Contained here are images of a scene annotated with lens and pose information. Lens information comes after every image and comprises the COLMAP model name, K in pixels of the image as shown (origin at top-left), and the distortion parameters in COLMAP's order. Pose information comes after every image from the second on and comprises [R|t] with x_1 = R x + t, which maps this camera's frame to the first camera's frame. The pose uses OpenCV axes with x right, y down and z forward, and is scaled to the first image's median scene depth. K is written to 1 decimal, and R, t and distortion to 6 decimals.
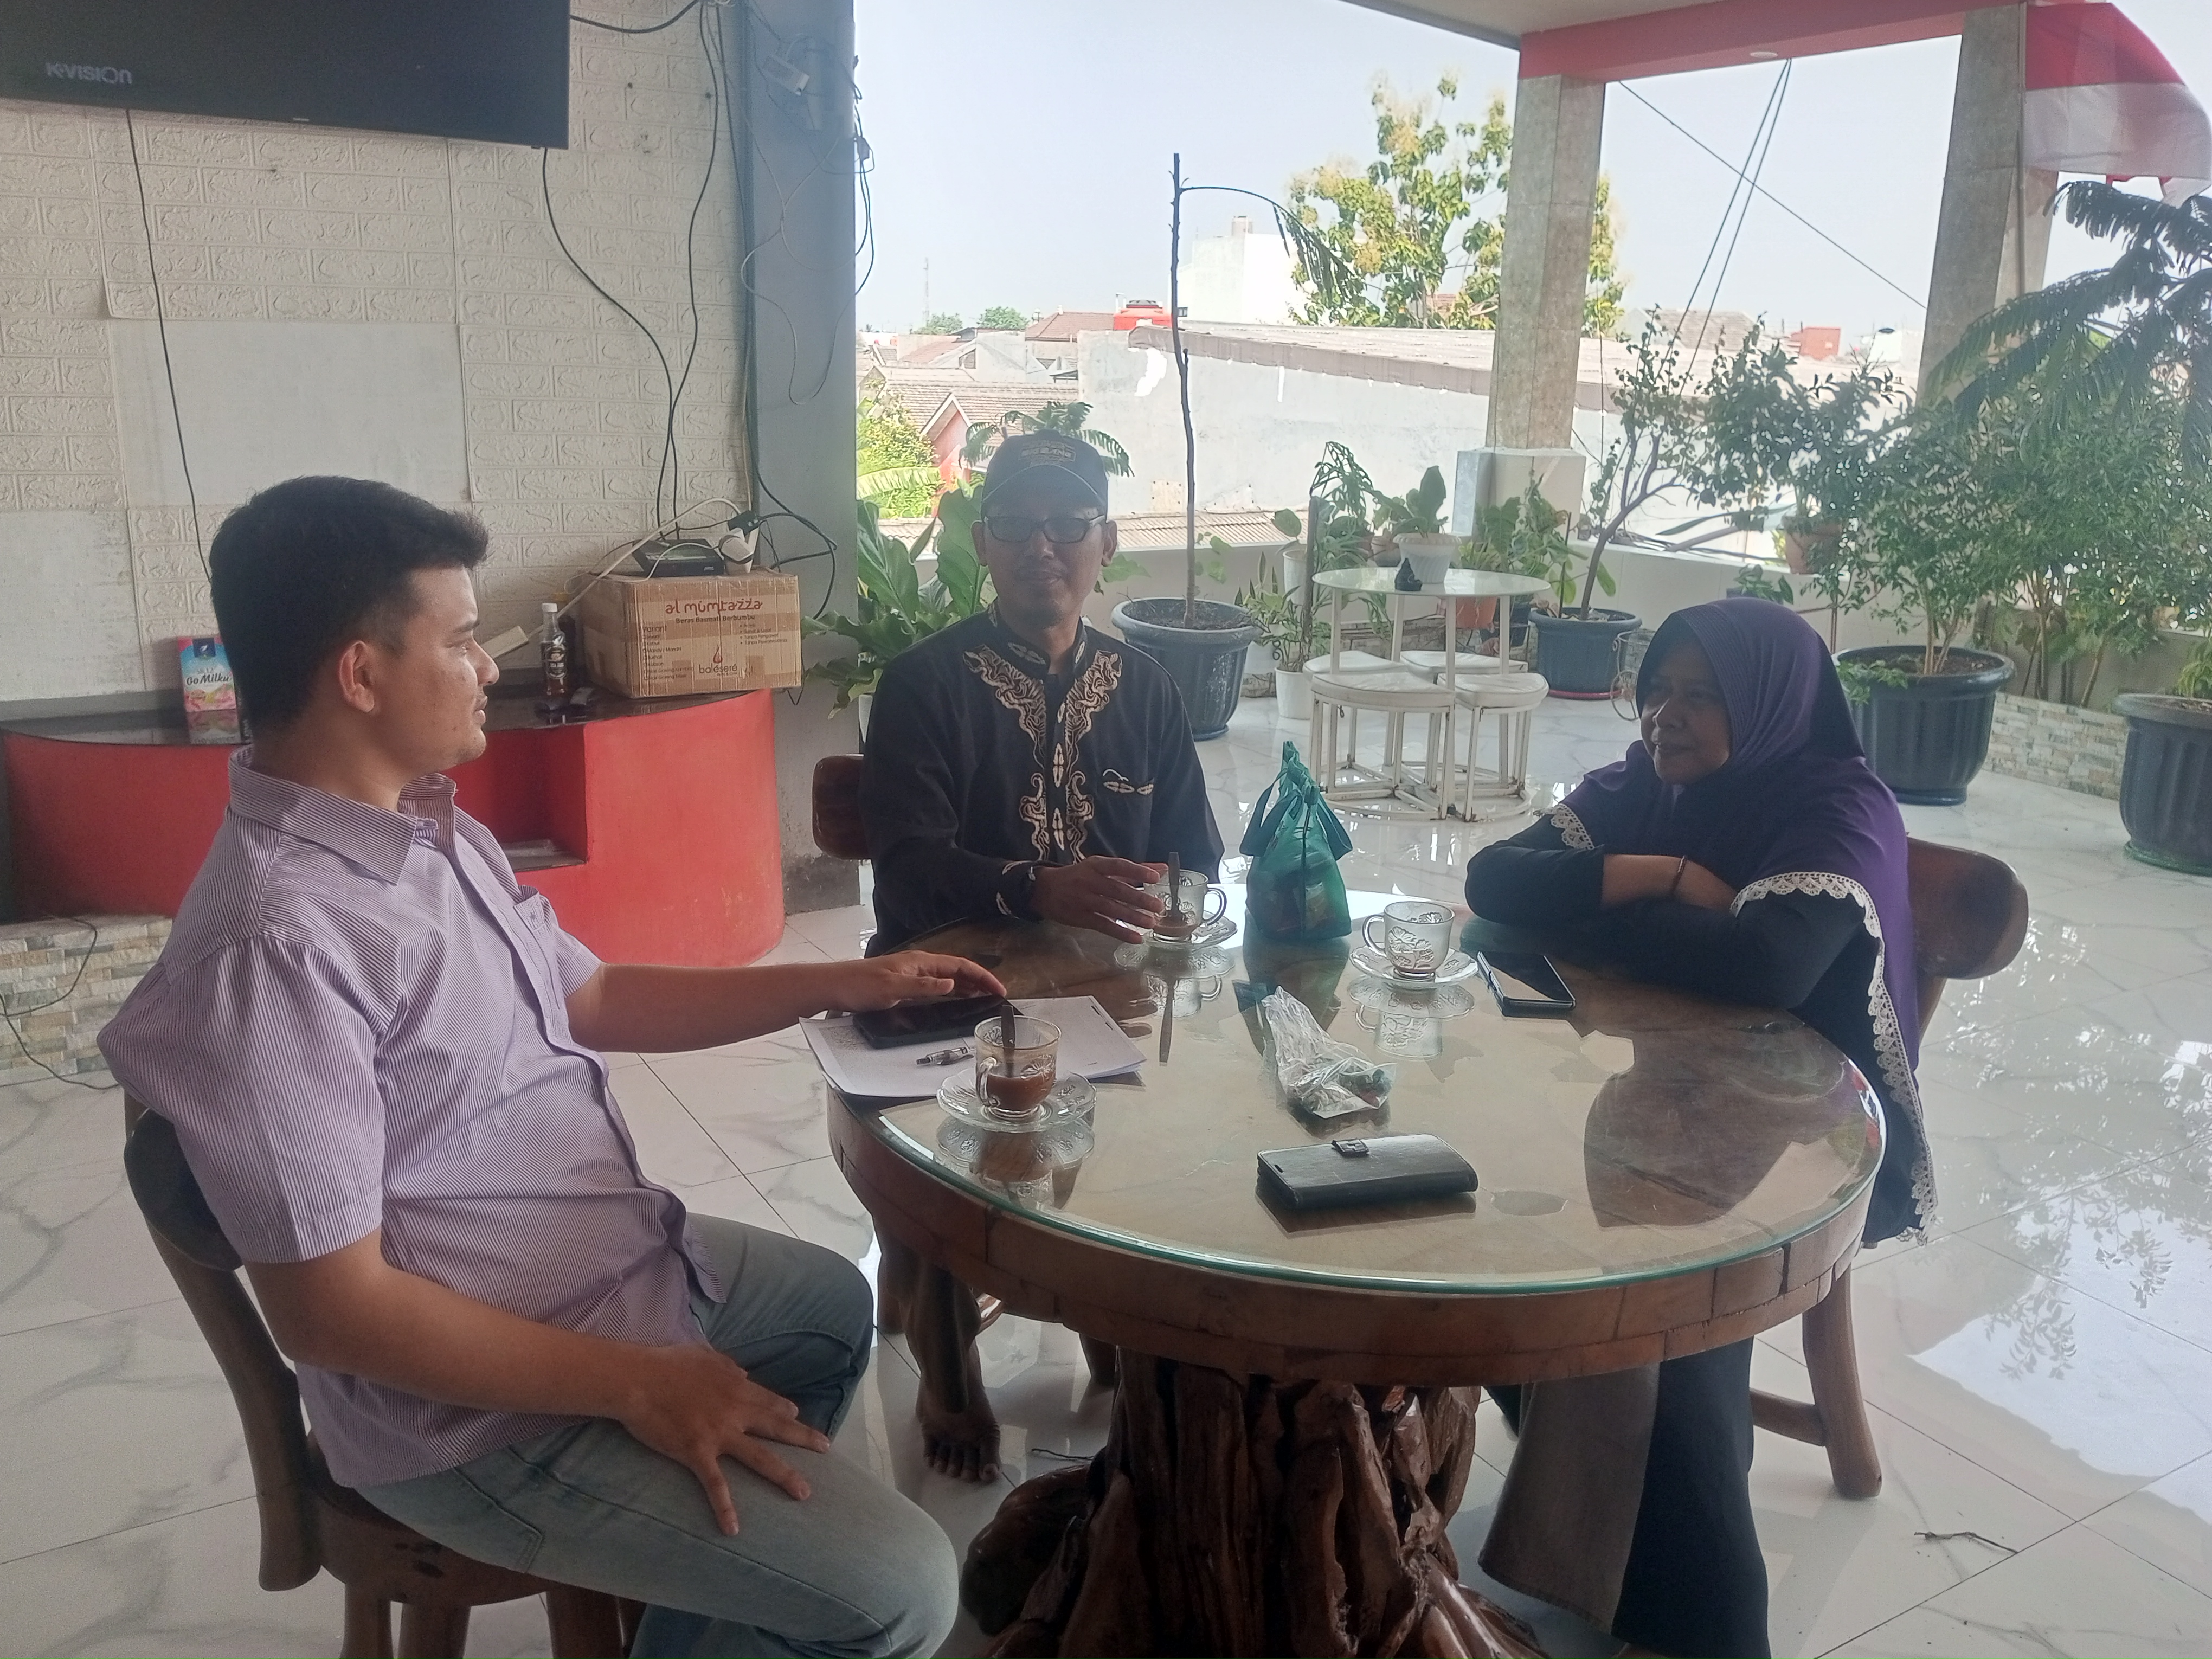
lens RADIAL K [[1798.3, 0, 1095.3], [0, 1798.3, 832.9], [0, 0, 1]] dist [0.114898, -0.172079]
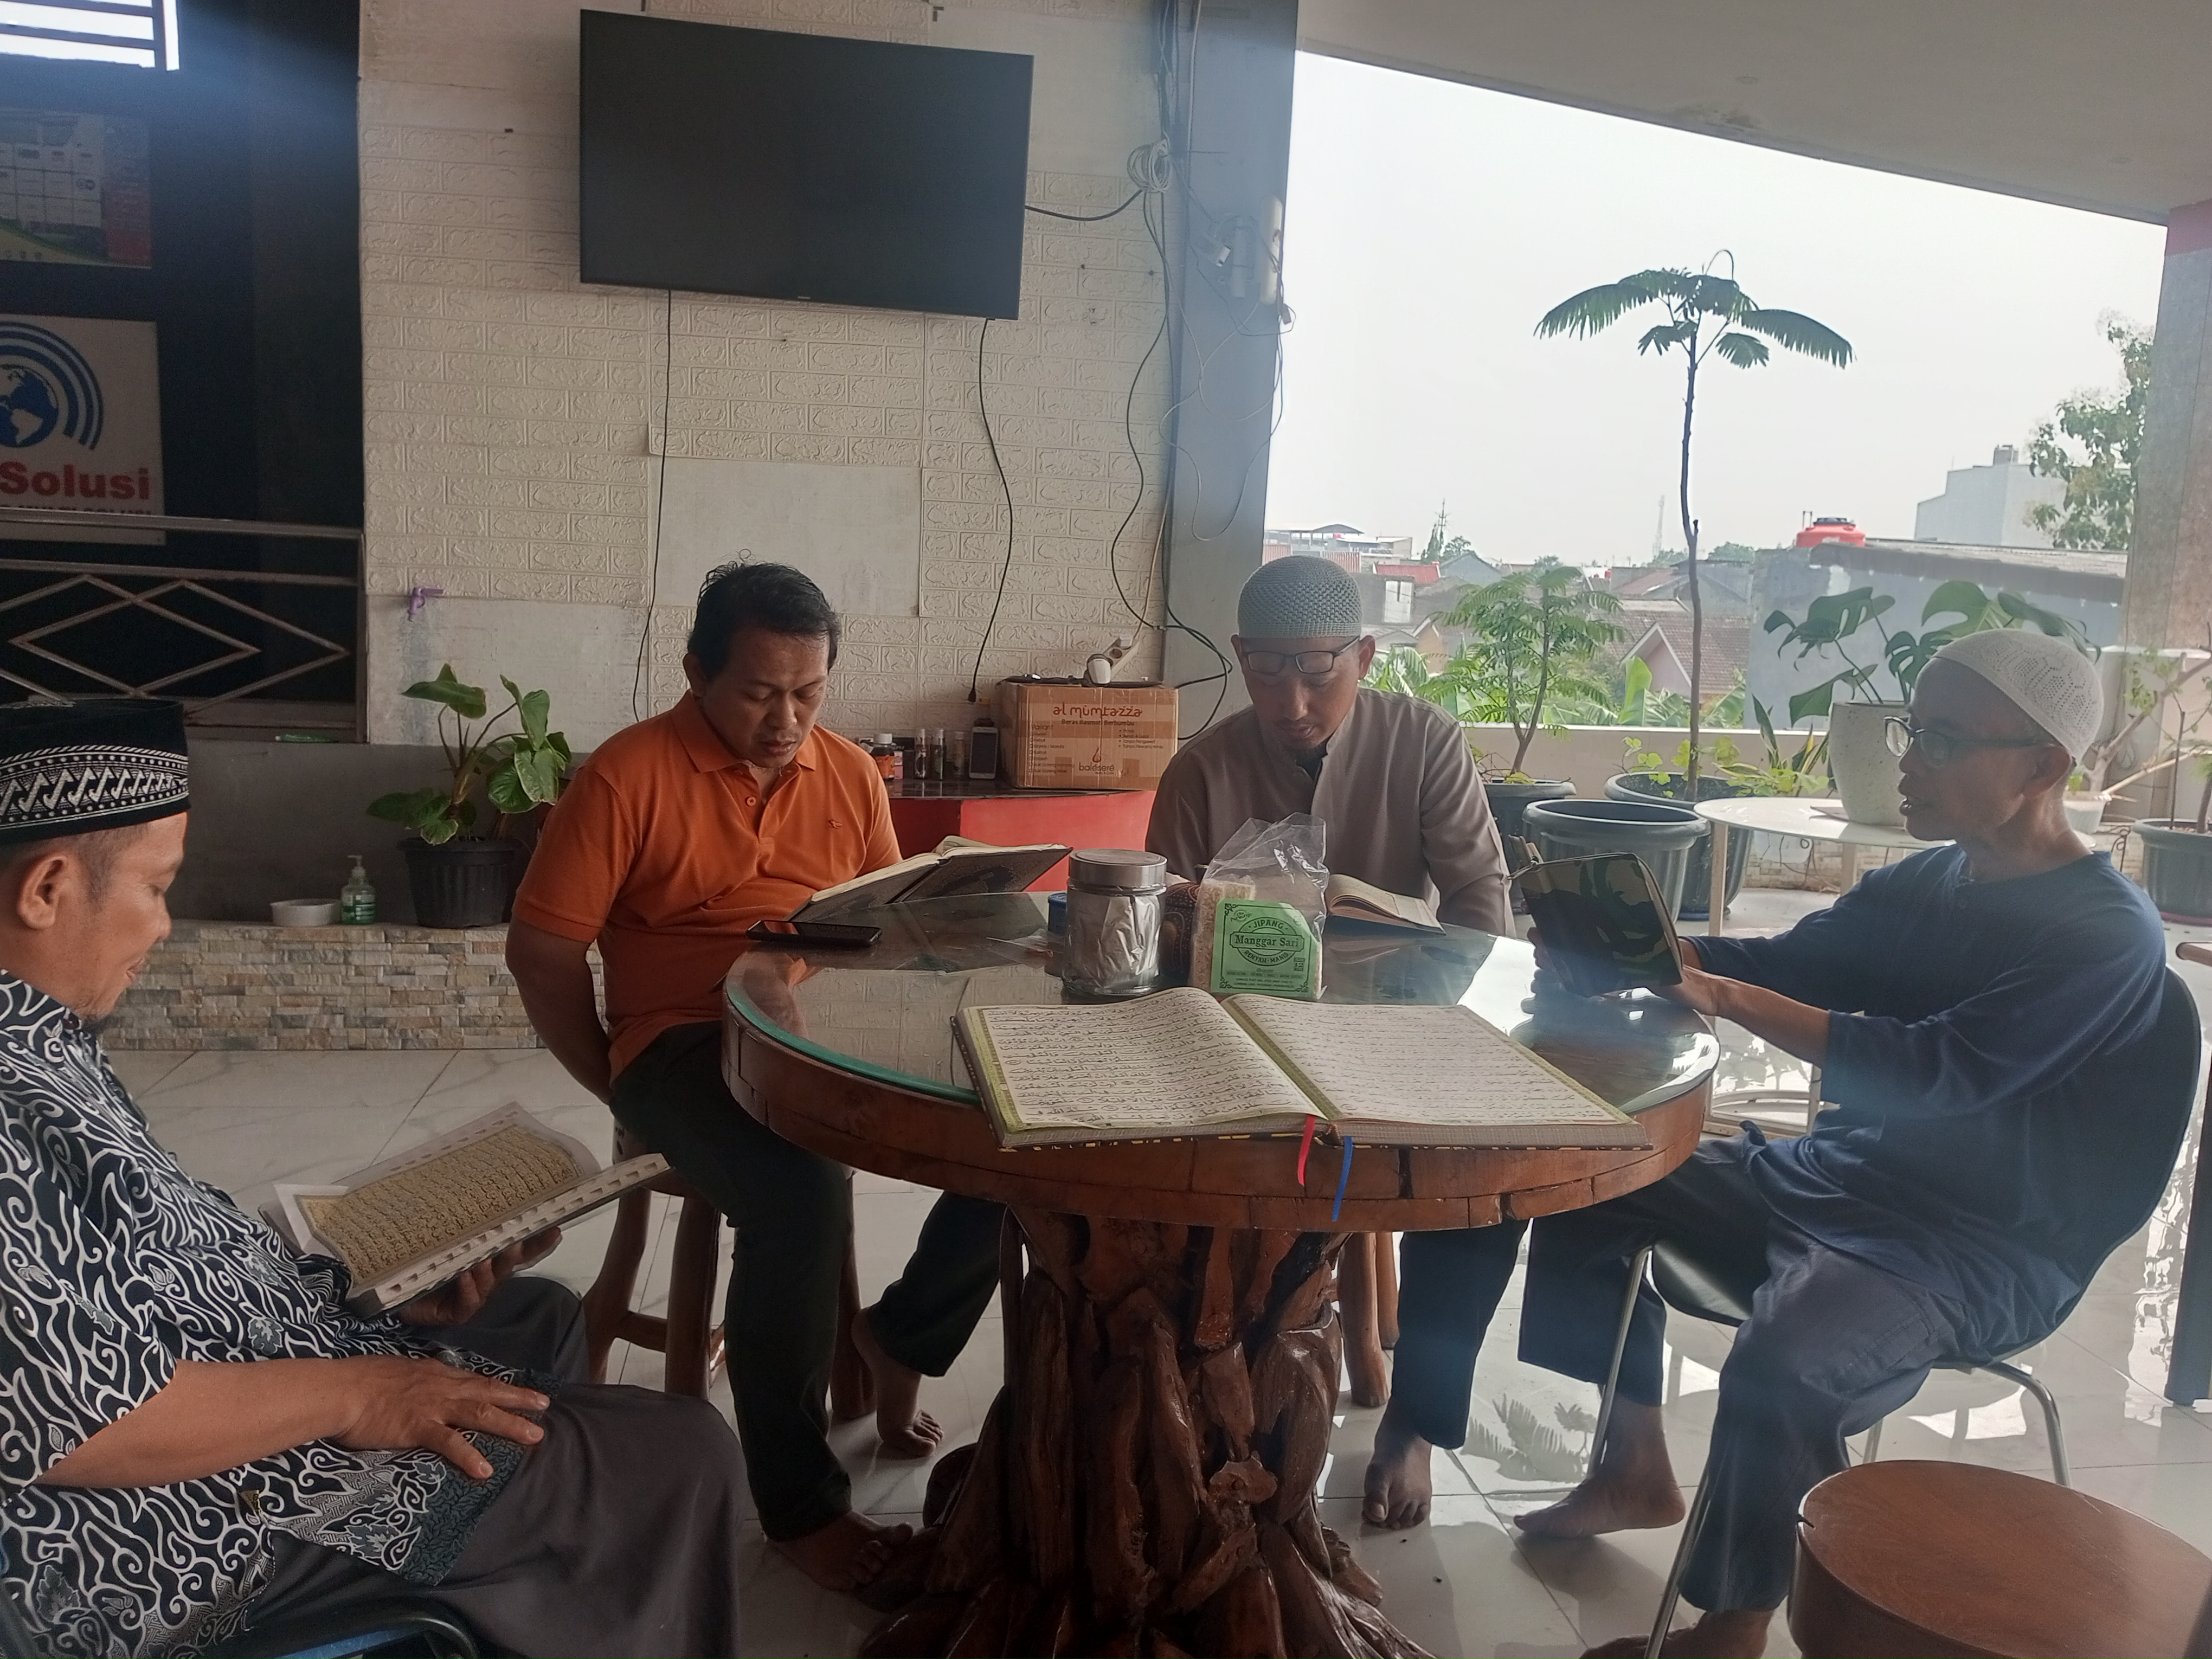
lens RADIAL K [[1798.3, 0, 1095.3], [0, 1798.3, 832.9], [0, 0, 1]] dist [0.114898, -0.172079]
pose [[0.925220, 0.068176, -0.373255, 0.203459], [-0.113781, 0.988305, -0.101524, 0.060222], [0.361969, 0.136401, 0.922157, -0.007301]]
